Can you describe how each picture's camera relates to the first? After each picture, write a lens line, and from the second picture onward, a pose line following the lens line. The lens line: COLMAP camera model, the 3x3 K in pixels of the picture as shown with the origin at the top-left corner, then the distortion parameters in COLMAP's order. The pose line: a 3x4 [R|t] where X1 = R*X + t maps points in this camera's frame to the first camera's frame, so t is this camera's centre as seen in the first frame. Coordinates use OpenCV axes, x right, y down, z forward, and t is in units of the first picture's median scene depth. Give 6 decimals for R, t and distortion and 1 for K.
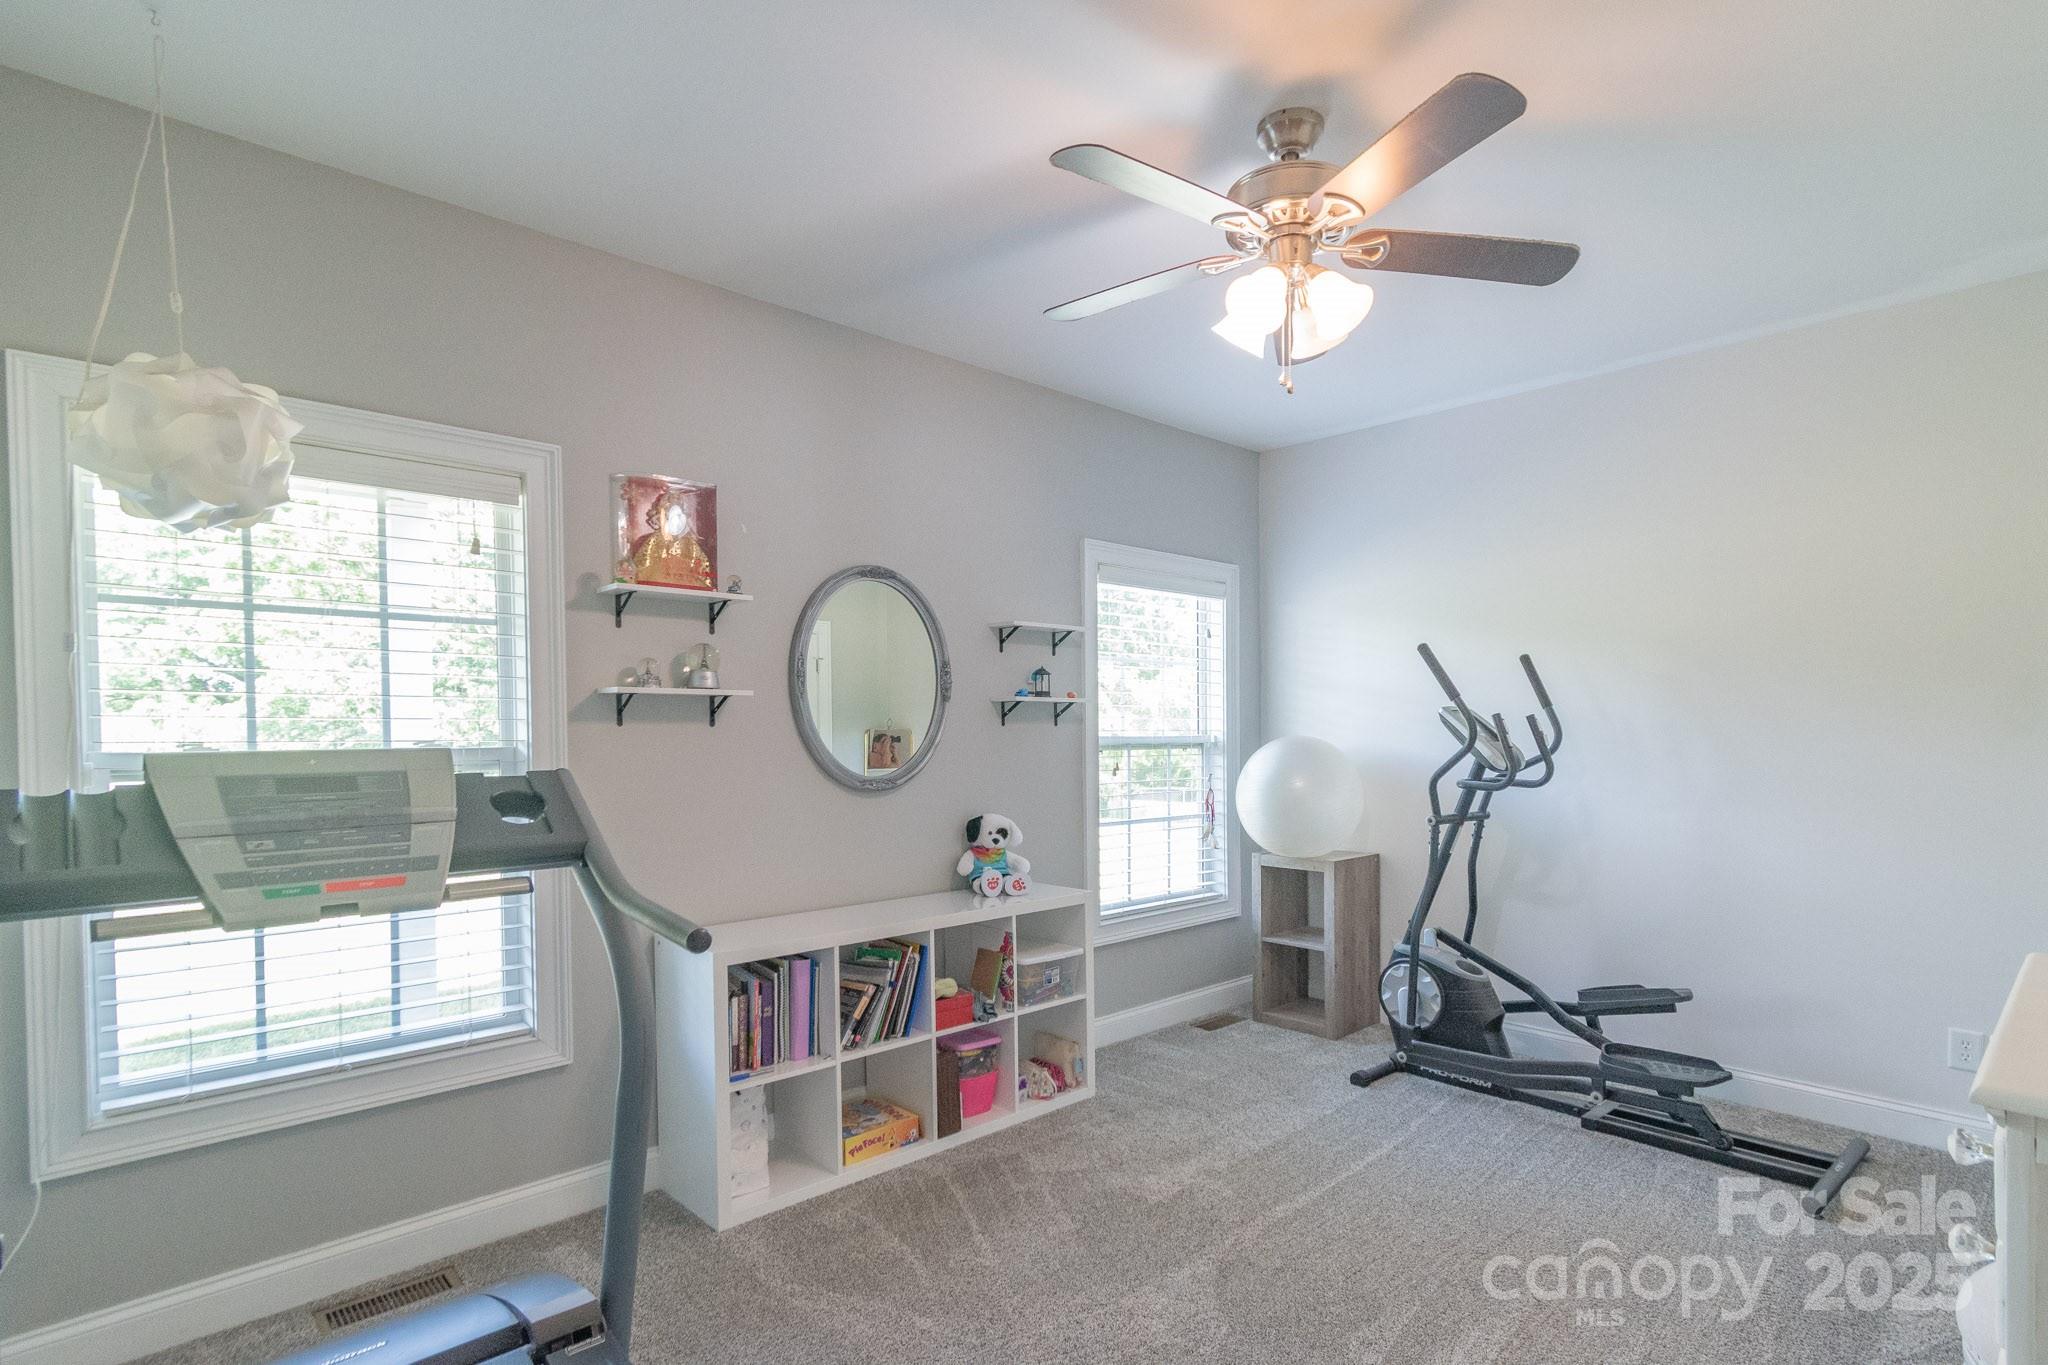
lens RADIAL K [[943.6, 0, 1027.1], [0, 943.6, 740.9], [0, 0, 1]] dist [-0.000627, -0.000085]
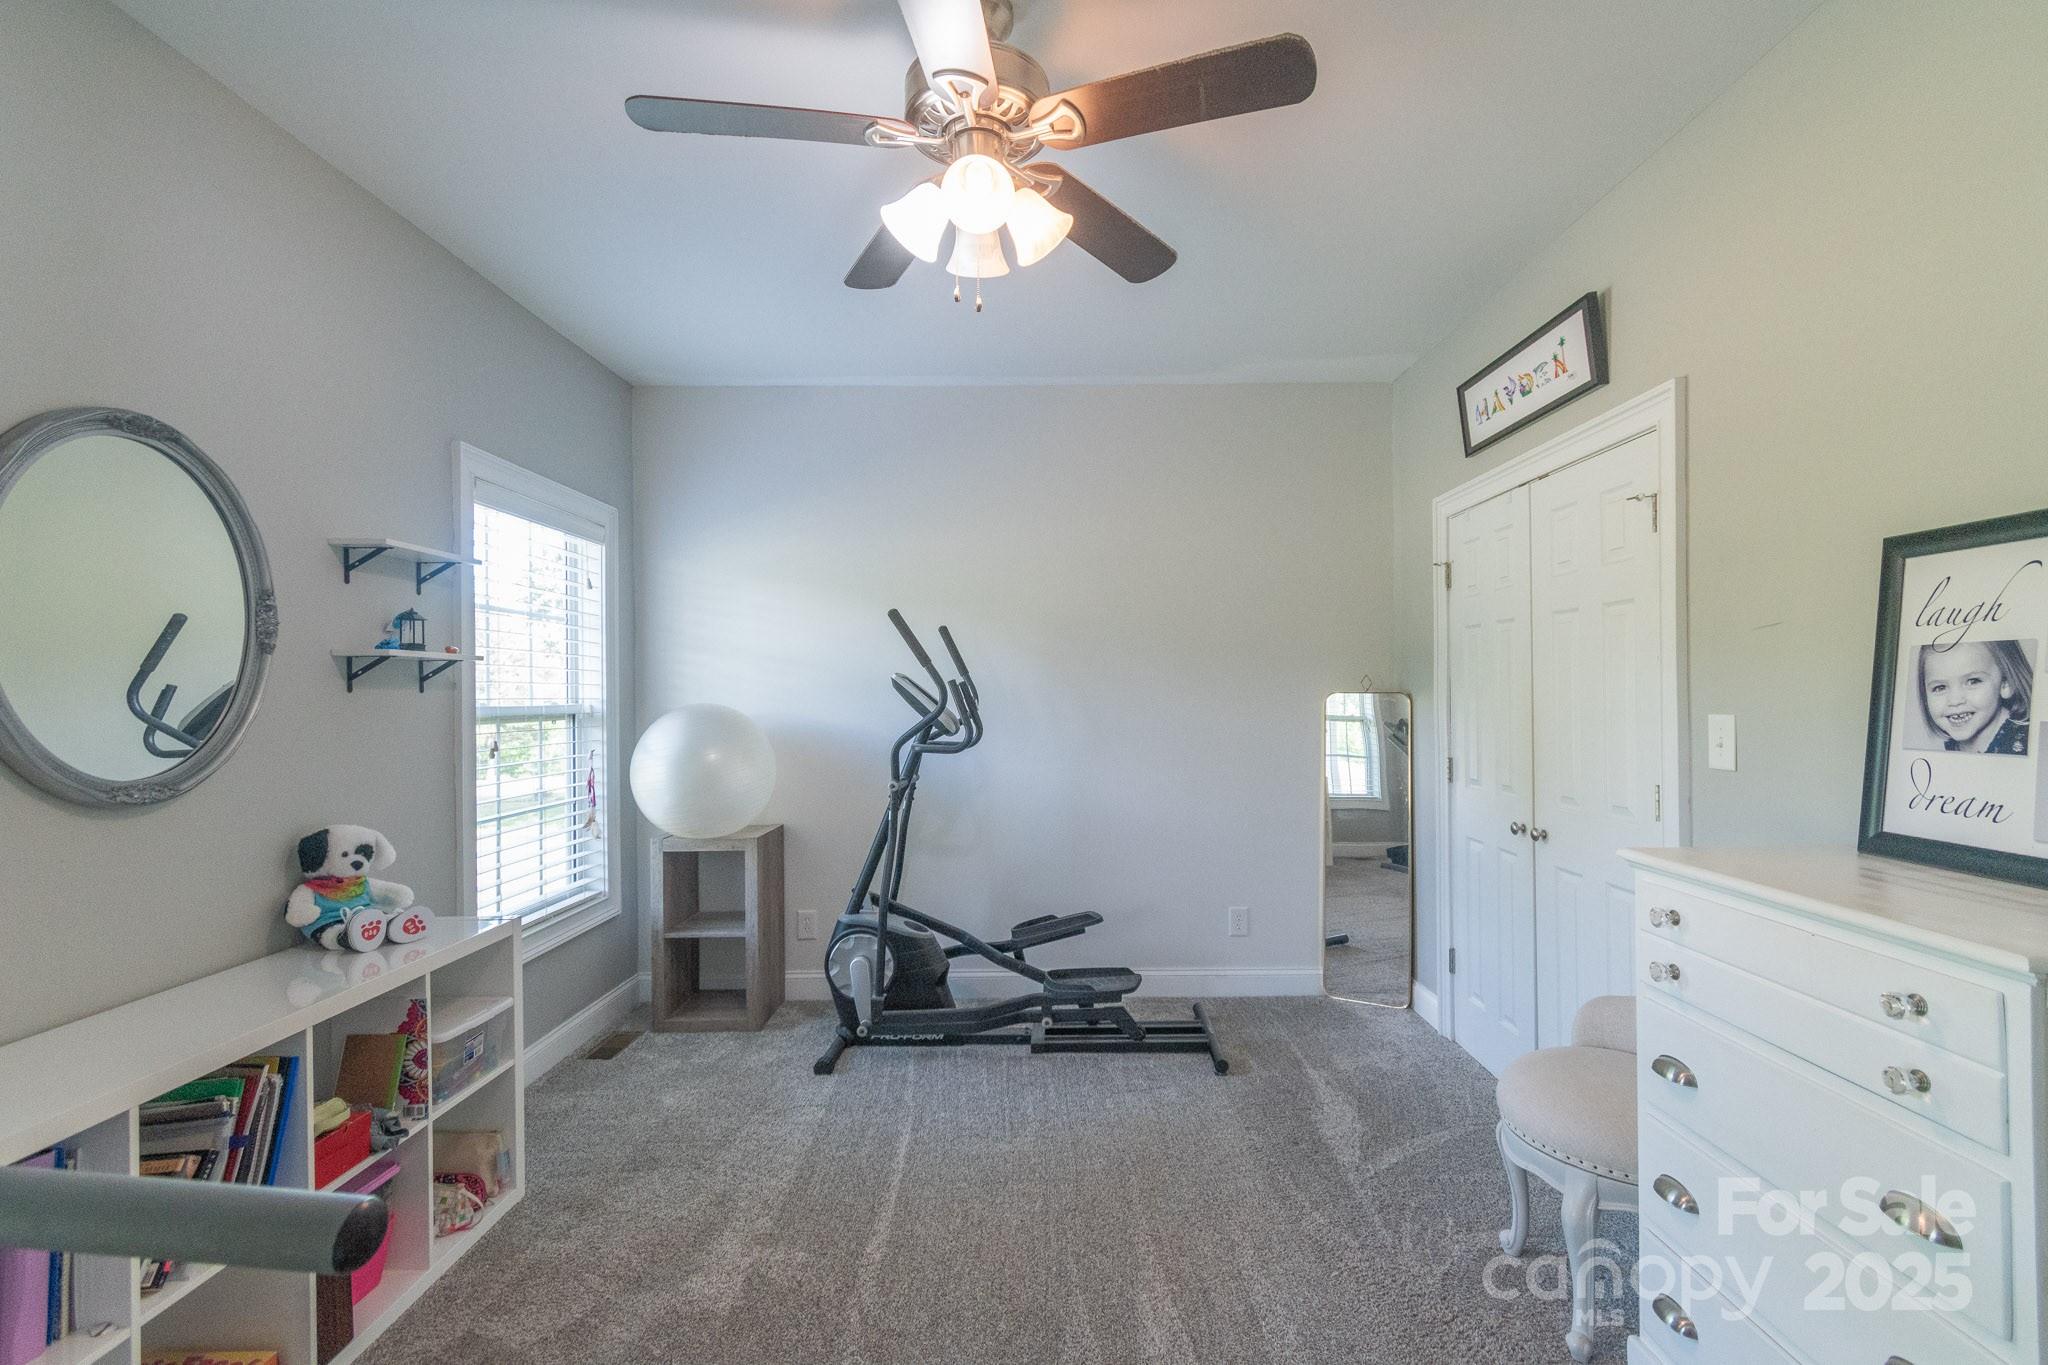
lens RADIAL K [[916.1, 0, 1024.0], [0, 916.1, 682.5], [0, 0, 1]] dist [-0.000061, -0.000149]
pose [[0.700531, 0.006671, 0.713591, -0.167613], [0.014469, 0.999618, -0.023548, -0.000477], [-0.713475, 0.026821, 0.700167, 0.212974]]
